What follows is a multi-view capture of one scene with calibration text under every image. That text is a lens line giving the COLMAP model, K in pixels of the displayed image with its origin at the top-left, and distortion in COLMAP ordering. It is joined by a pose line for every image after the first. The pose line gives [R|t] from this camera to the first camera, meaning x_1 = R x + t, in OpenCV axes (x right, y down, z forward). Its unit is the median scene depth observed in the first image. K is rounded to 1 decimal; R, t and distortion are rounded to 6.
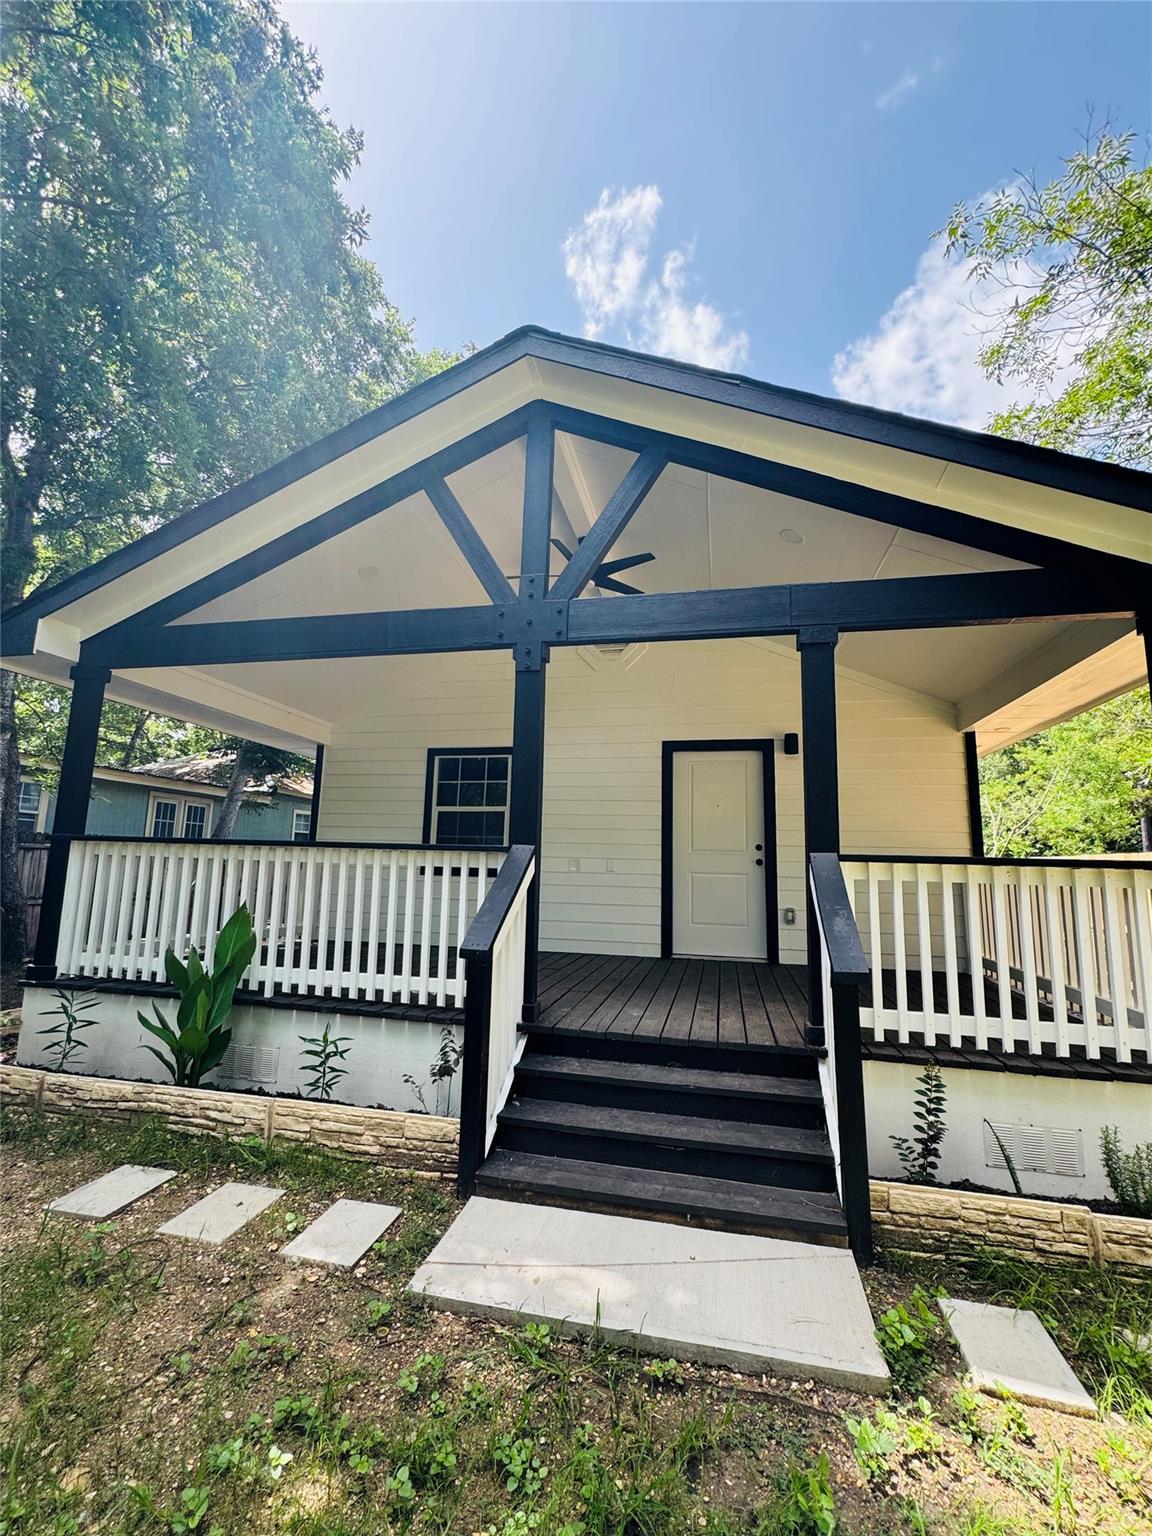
lens RADIAL K [[655.7, 0, 577.6], [0, 655.7, 771.4], [0, 0, 1]] dist [-0.003489, 0.000604]
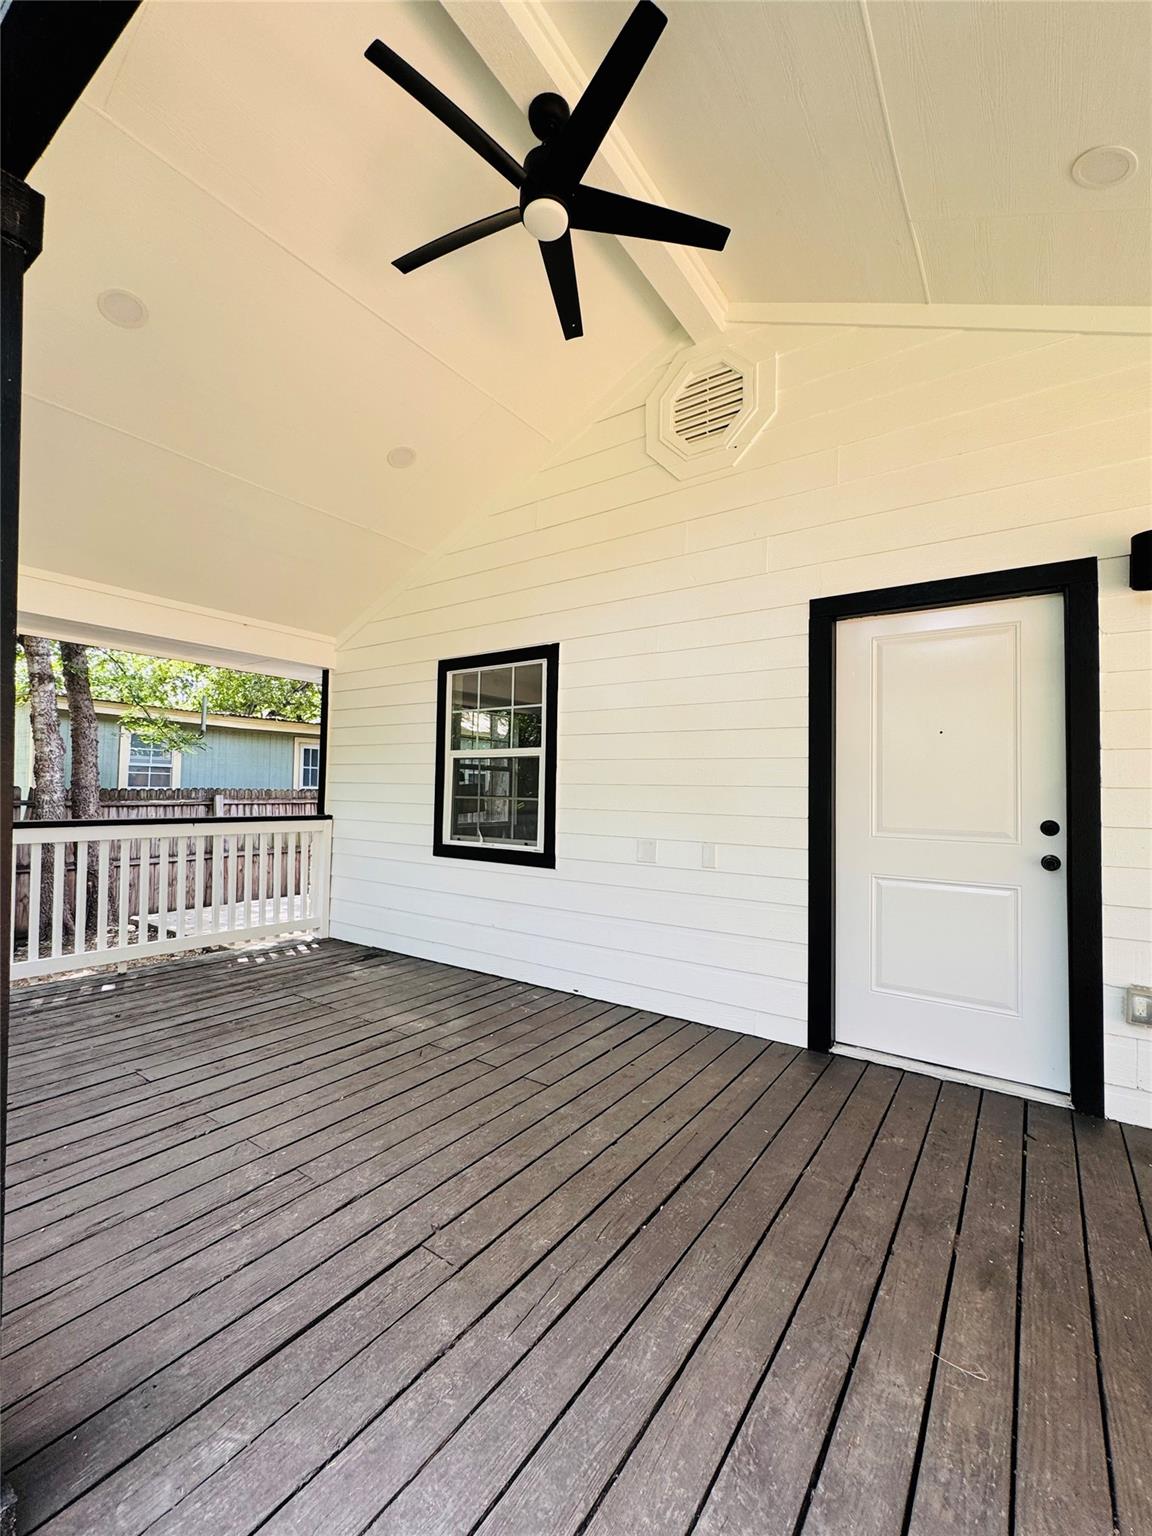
lens RADIAL K [[655.7, 0, 572.3], [0, 655.7, 772.9], [0, 0, 1]] dist [-0.003489, 0.000604]
pose [[0.919889, -0.020770, -0.391629, 0.241619], [0.066660, 0.992346, 0.103947, 0.027417], [0.386473, -0.121726, 0.914233, 0.762109]]
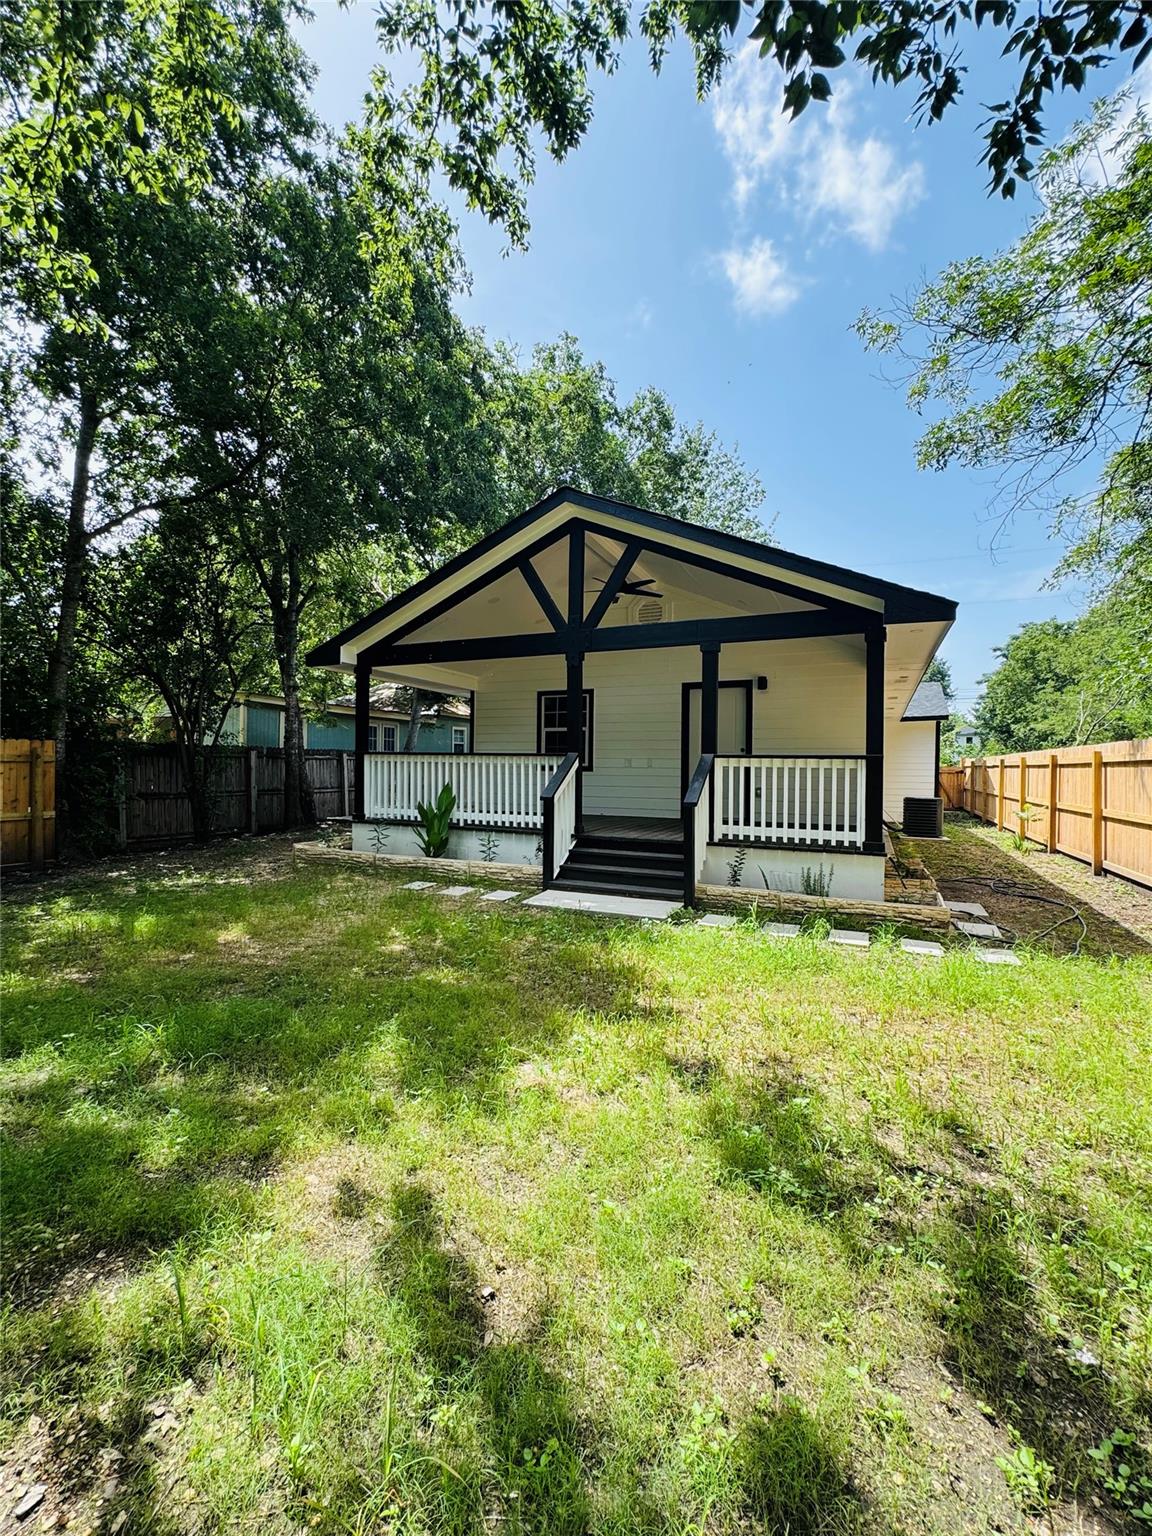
lens RADIAL K [[655.7, 0, 575.7], [0, 655.7, 771.3], [0, 0, 1]] dist [-0.003489, 0.000604]
pose [[0.977749, -0.014139, -0.209300, 0.320785], [0.044820, 0.988768, 0.142580, -0.112051], [0.204933, -0.148788, 0.967401, -0.909324]]
